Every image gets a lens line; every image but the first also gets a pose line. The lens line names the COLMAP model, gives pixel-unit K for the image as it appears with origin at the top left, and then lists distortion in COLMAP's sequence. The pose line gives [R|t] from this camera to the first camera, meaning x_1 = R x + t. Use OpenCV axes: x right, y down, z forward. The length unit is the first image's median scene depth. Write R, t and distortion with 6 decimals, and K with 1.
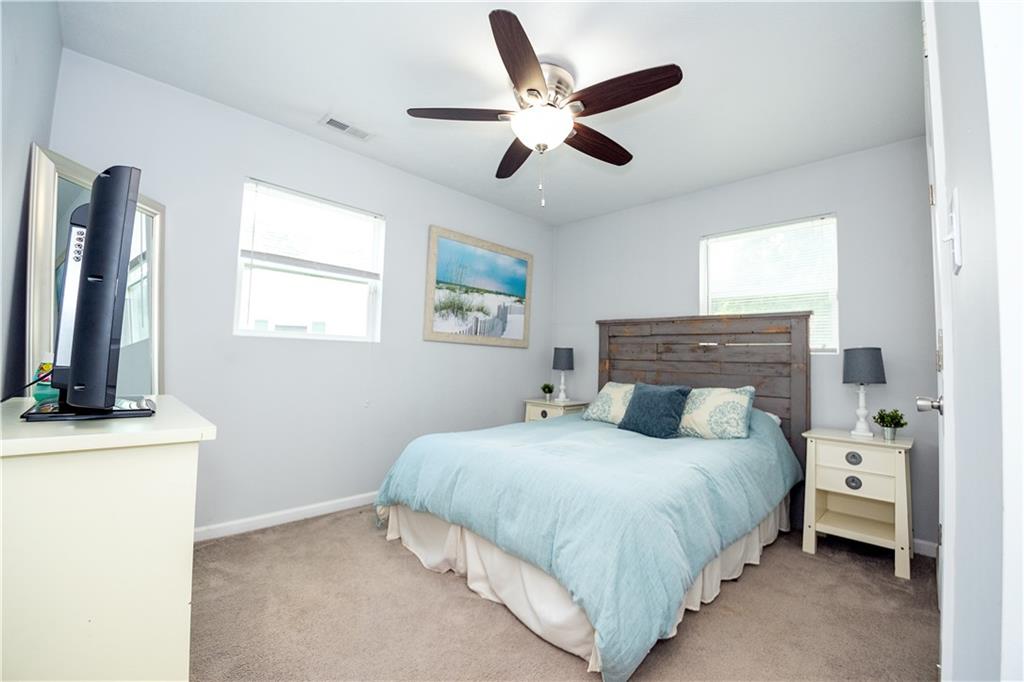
lens RADIAL K [[420.5, 0, 519.7], [0, 420.5, 335.5], [0, 0, 1]] dist [-0.006865, -0.008764]
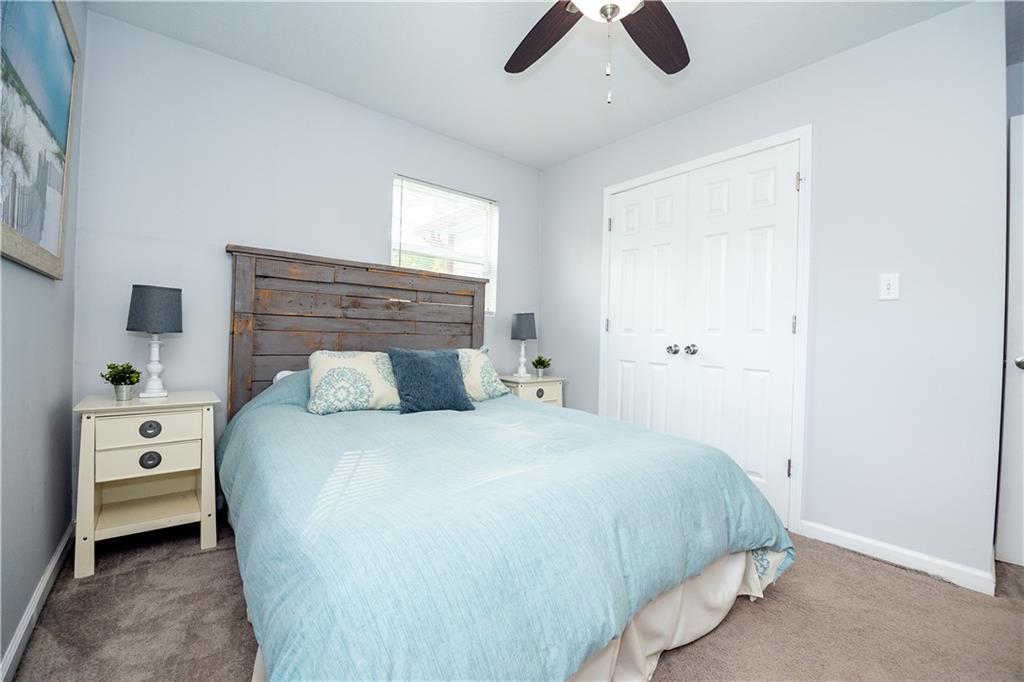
lens RADIAL K [[420.5, 0, 519.7], [0, 420.5, 335.5], [0, 0, 1]] dist [-0.006865, -0.008764]
pose [[0.104996, -0.030476, 0.994006, -0.423036], [-0.083326, 0.995746, 0.039331, 0.039183], [-0.990976, -0.086956, 0.102010, 0.675818]]
